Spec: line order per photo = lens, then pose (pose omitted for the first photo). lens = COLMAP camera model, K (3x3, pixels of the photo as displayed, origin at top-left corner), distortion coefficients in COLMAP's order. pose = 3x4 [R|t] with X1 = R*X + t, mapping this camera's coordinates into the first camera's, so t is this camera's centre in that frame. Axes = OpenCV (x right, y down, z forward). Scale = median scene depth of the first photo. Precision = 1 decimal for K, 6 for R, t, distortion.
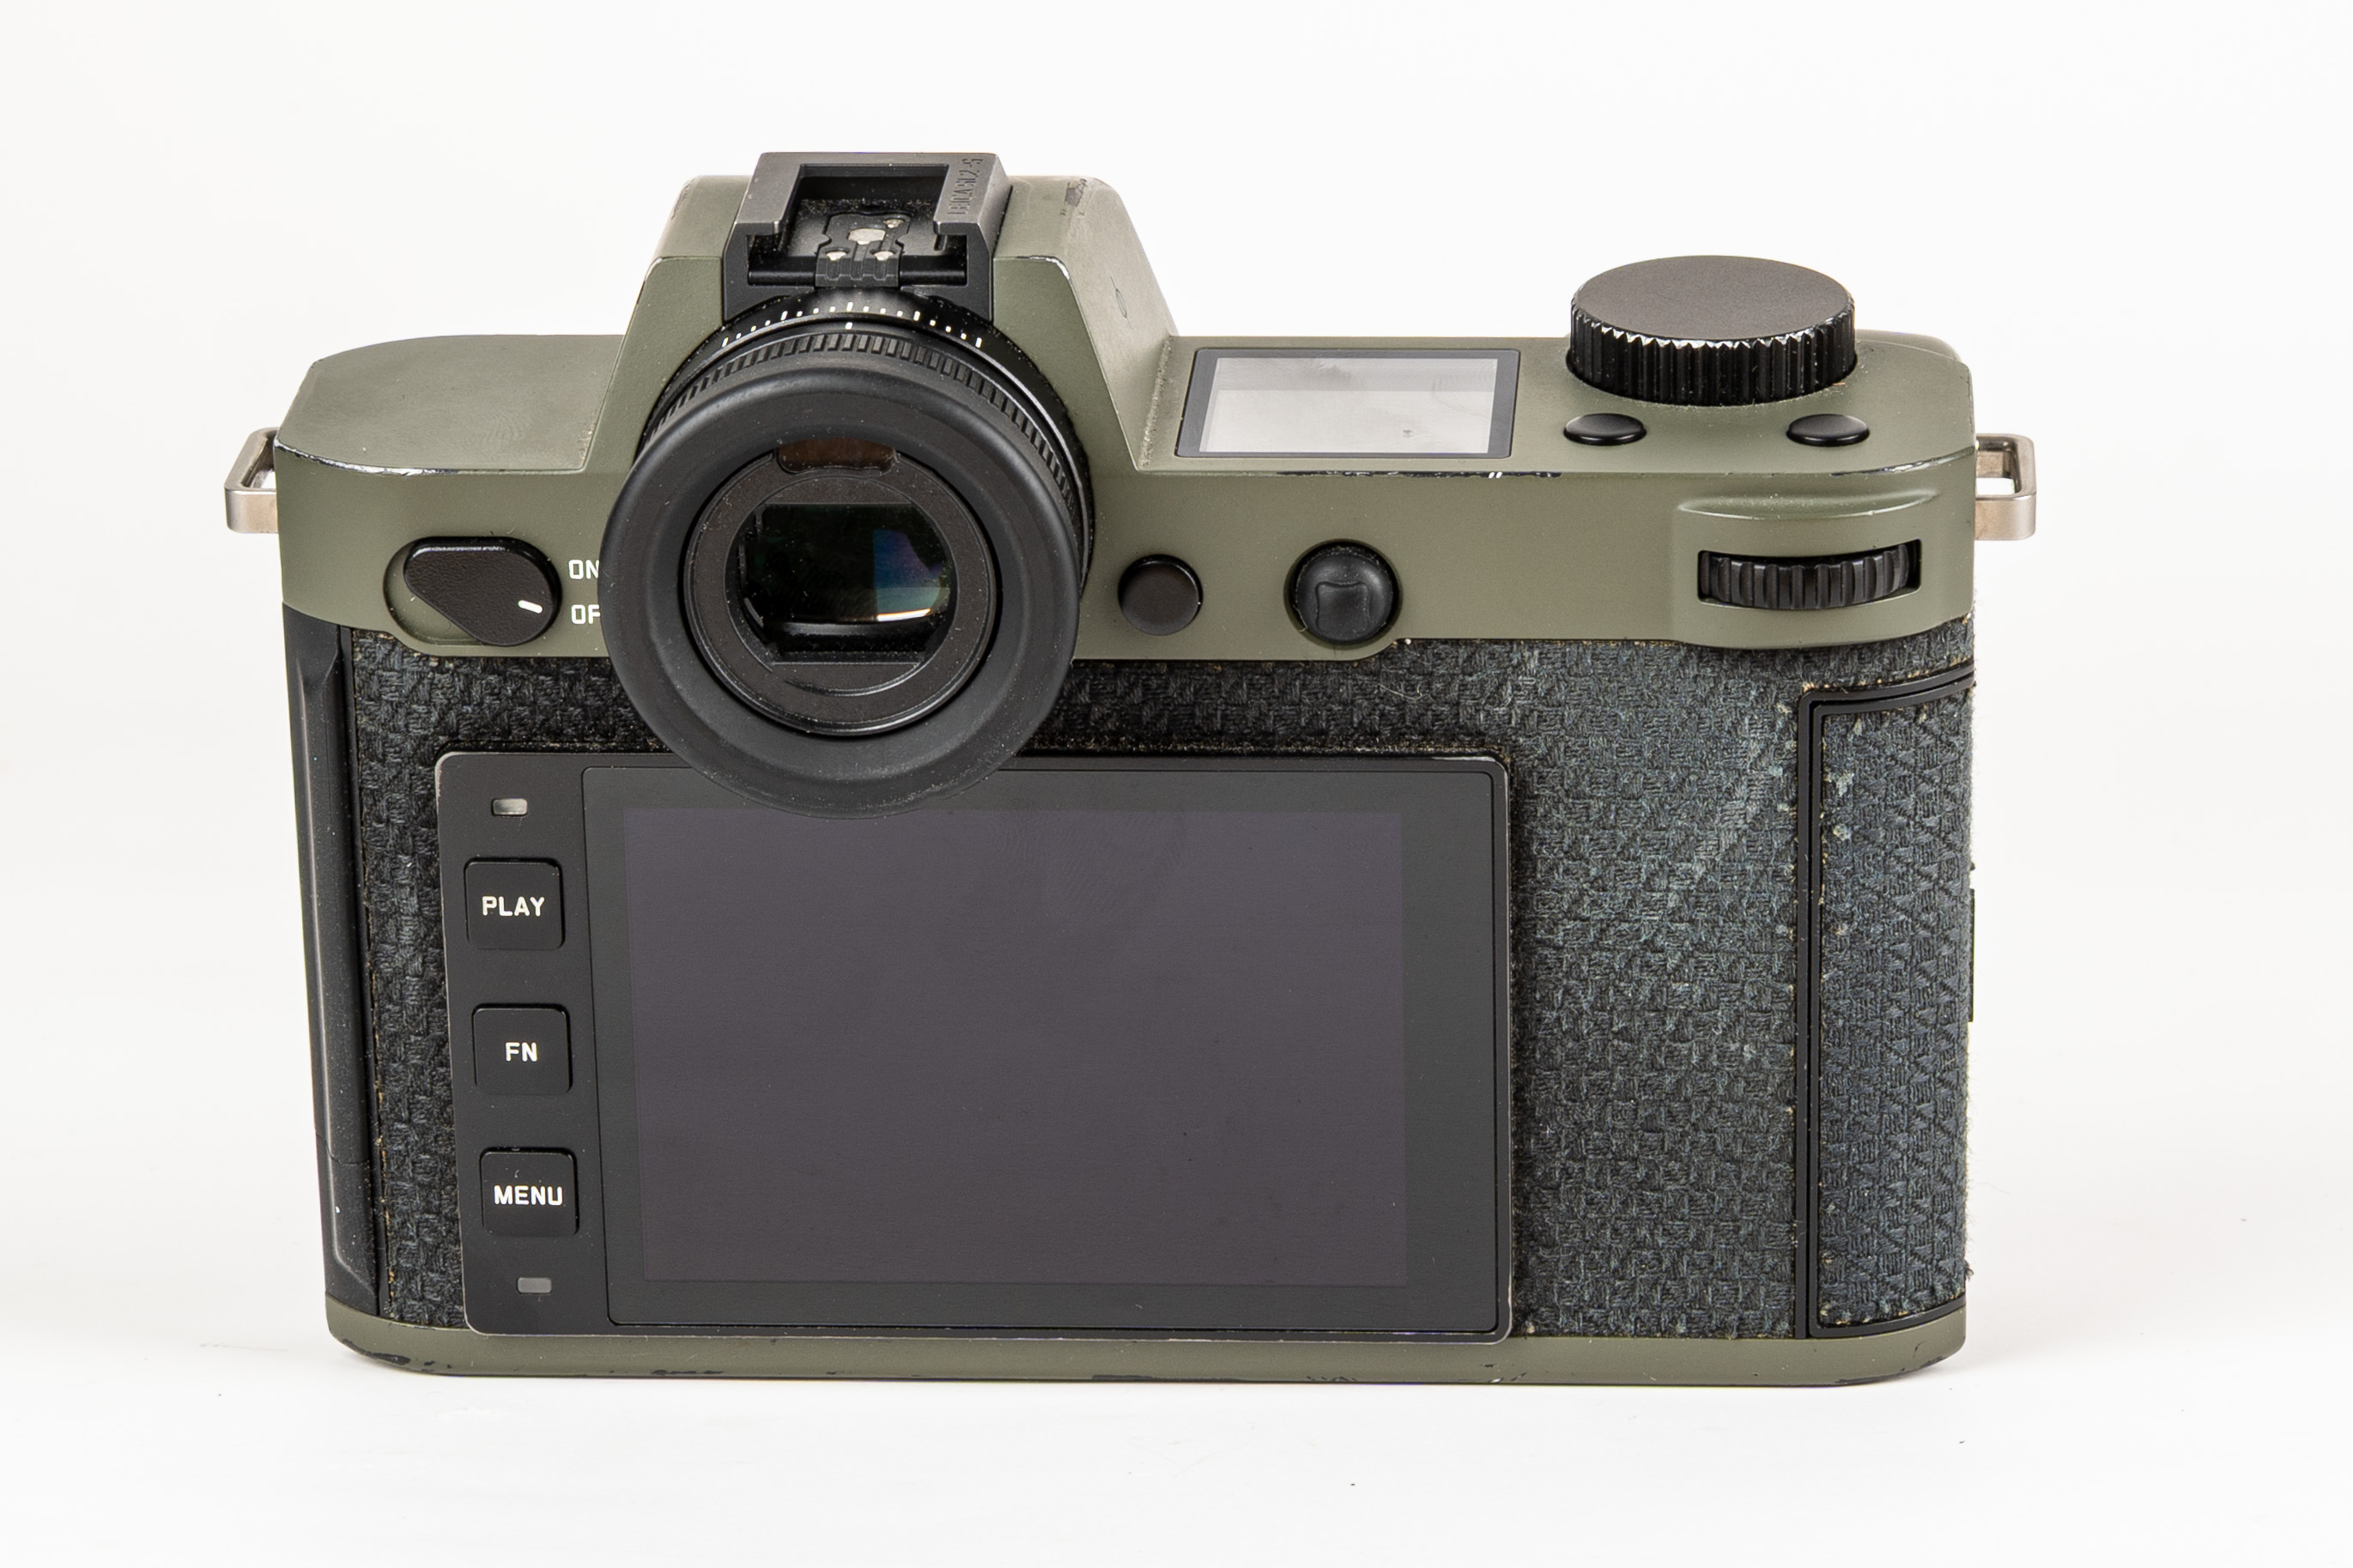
lens RADIAL K [[7591.8, 0, 1176.5], [0, 7591.8, 784.0], [0, 0, 1]] dist [0.013370, -0.180195]
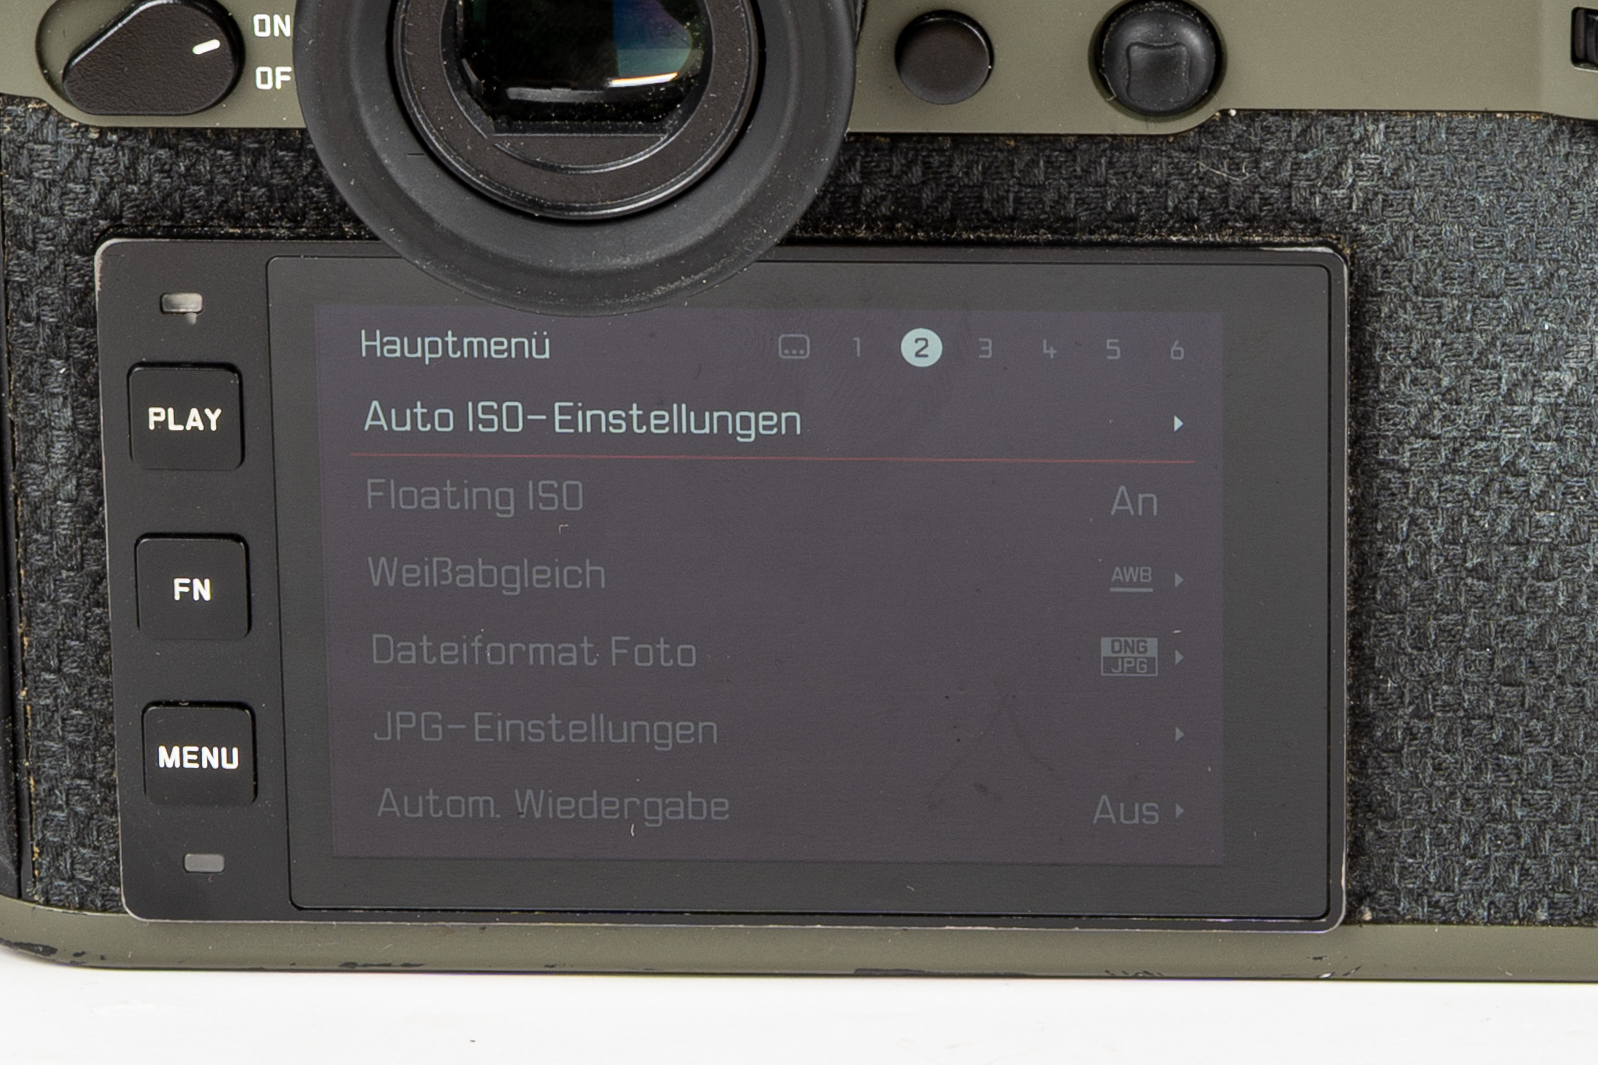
lens RADIAL K [[5156.4, 0, 799.0], [0, 5156.4, 532.5], [0, 0, 1]] dist [0.013370, -0.180195]
pose [[0.998474, 0.008494, -0.054575, 0.013828], [-0.004639, 0.997509, 0.070392, -0.012308], [0.055037, -0.070031, 0.996025, 0.414829]]
